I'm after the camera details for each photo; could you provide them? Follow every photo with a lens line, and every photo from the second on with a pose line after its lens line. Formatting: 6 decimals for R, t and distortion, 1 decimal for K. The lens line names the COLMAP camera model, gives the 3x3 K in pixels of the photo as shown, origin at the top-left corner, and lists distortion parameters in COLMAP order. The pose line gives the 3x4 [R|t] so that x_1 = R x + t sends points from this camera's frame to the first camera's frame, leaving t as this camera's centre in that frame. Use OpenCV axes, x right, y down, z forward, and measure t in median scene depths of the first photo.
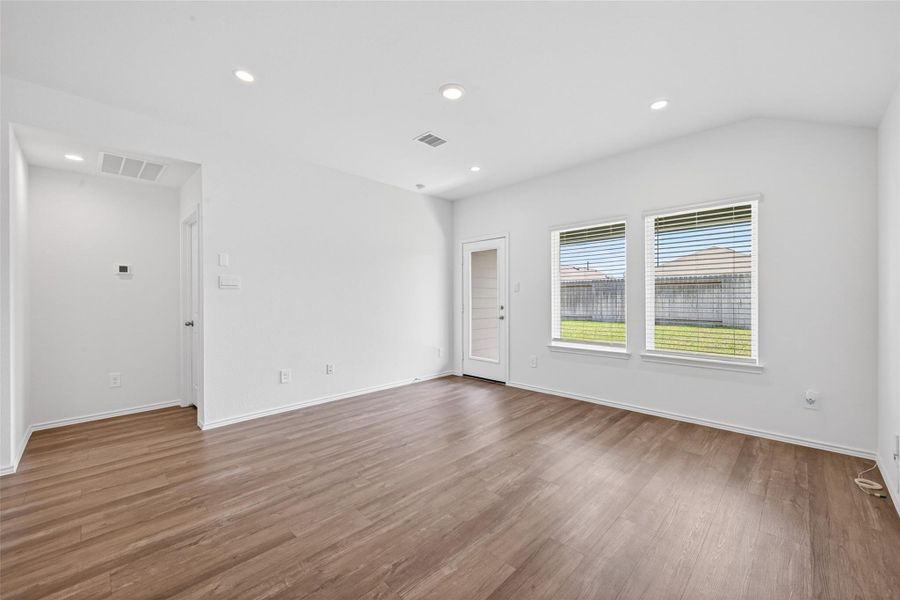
lens RADIAL K [[354.0, 0, 450.7], [0, 354.0, 300.5], [0, 0, 1]] dist [0.009731, -0.000920]
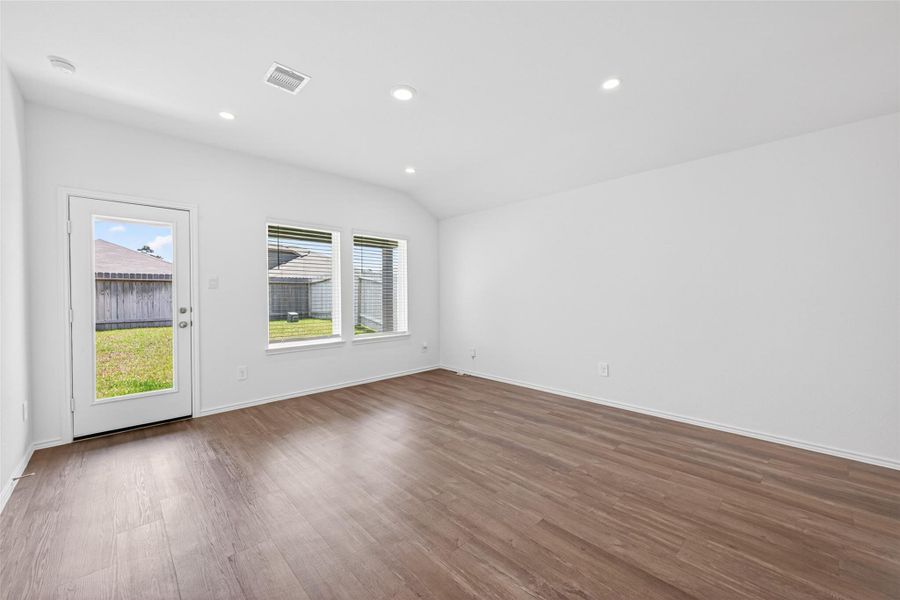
lens RADIAL K [[354.0, 0, 452.3], [0, 354.0, 298.8], [0, 0, 1]] dist [0.009731, -0.000920]
pose [[0.033406, -0.005689, 0.999426, -0.877837], [0.010064, 0.999935, 0.005356, -0.001158], [-0.999391, 0.009880, 0.033462, 0.718461]]
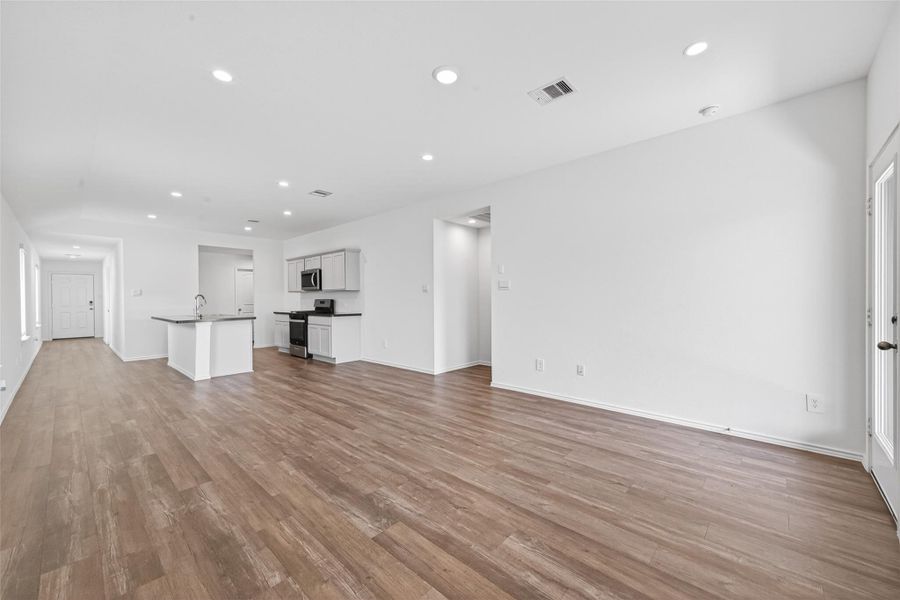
lens RADIAL K [[354.0, 0, 453.0], [0, 354.0, 300.1], [0, 0, 1]] dist [0.009731, -0.000920]
pose [[0.033497, 0.012374, -0.999362, 0.810534], [0.005341, 0.999907, 0.012560, -0.011611], [0.999425, -0.005759, 0.033428, 0.850308]]
